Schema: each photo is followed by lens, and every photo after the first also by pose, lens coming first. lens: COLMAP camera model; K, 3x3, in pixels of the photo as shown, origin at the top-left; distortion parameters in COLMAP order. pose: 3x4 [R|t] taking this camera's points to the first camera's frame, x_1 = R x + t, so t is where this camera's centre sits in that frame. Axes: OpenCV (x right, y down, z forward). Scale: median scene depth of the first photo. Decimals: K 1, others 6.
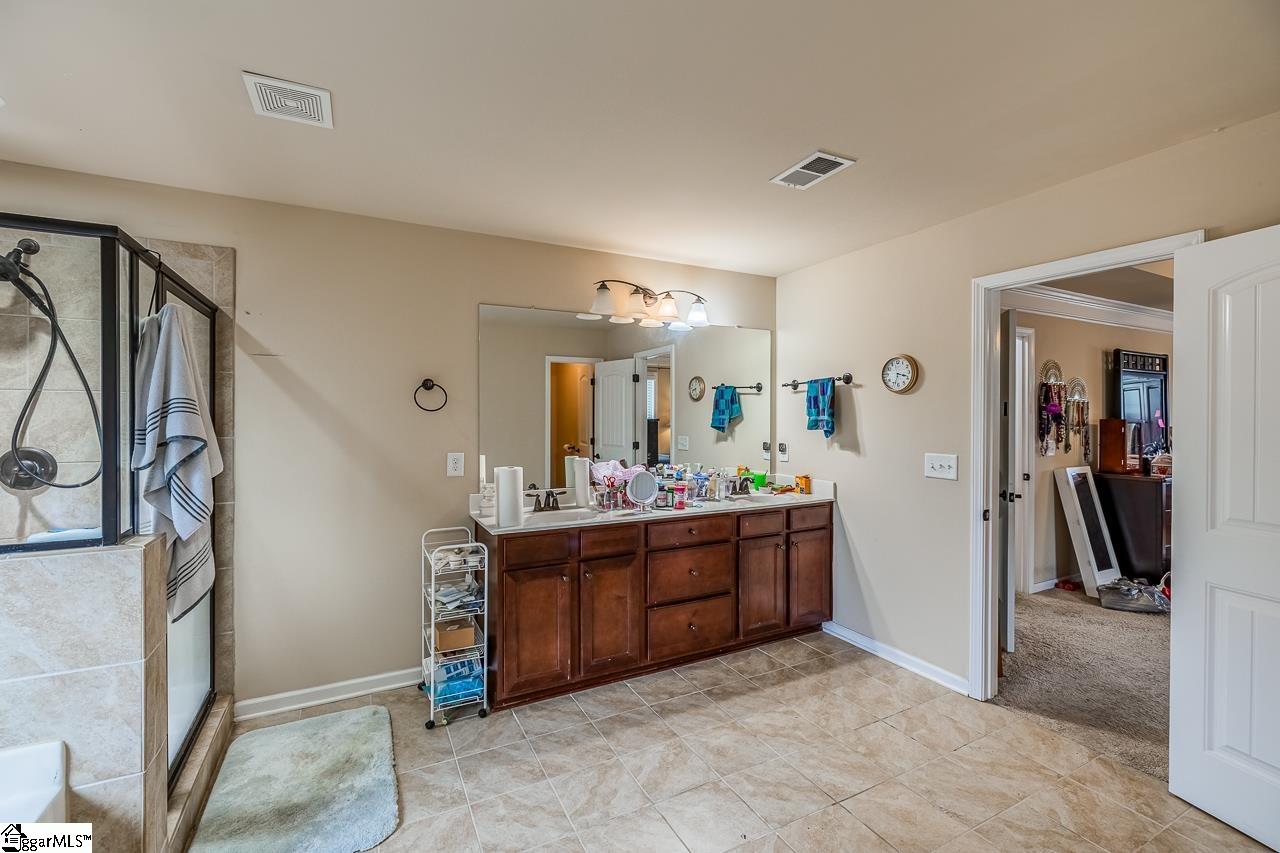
lens RADIAL K [[536.4, 0, 626.2], [0, 536.4, 418.3], [0, 0, 1]] dist [-0.000971, -0.000077]
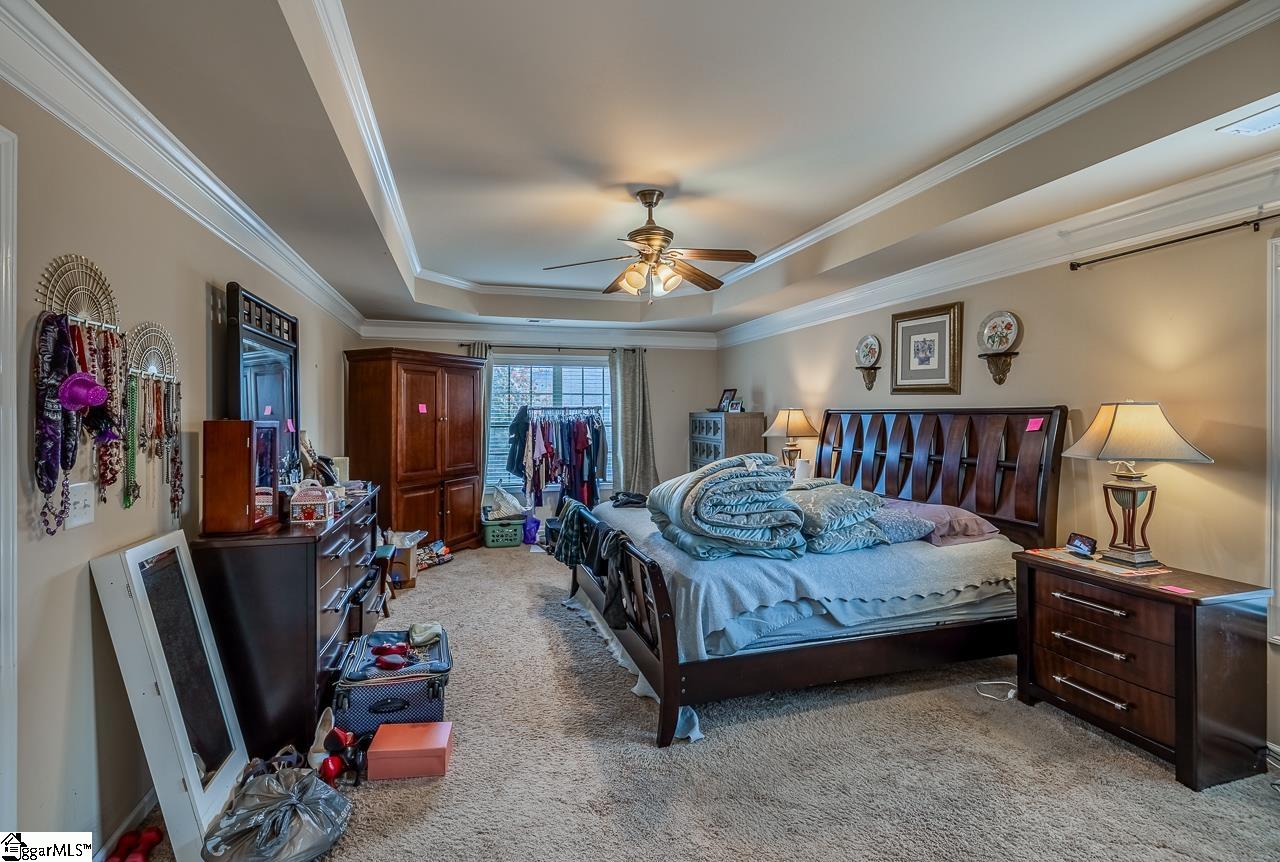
lens RADIAL K [[571.7, 0, 635.1], [0, 571.7, 412.3], [0, 0, 1]] dist [0.001187, 0.000206]
pose [[0.176456, 0.002627, 0.984305, 0.471604], [0.003038, 0.999990, -0.003213, -0.003204], [-0.984304, 0.003557, 0.176447, 0.556564]]
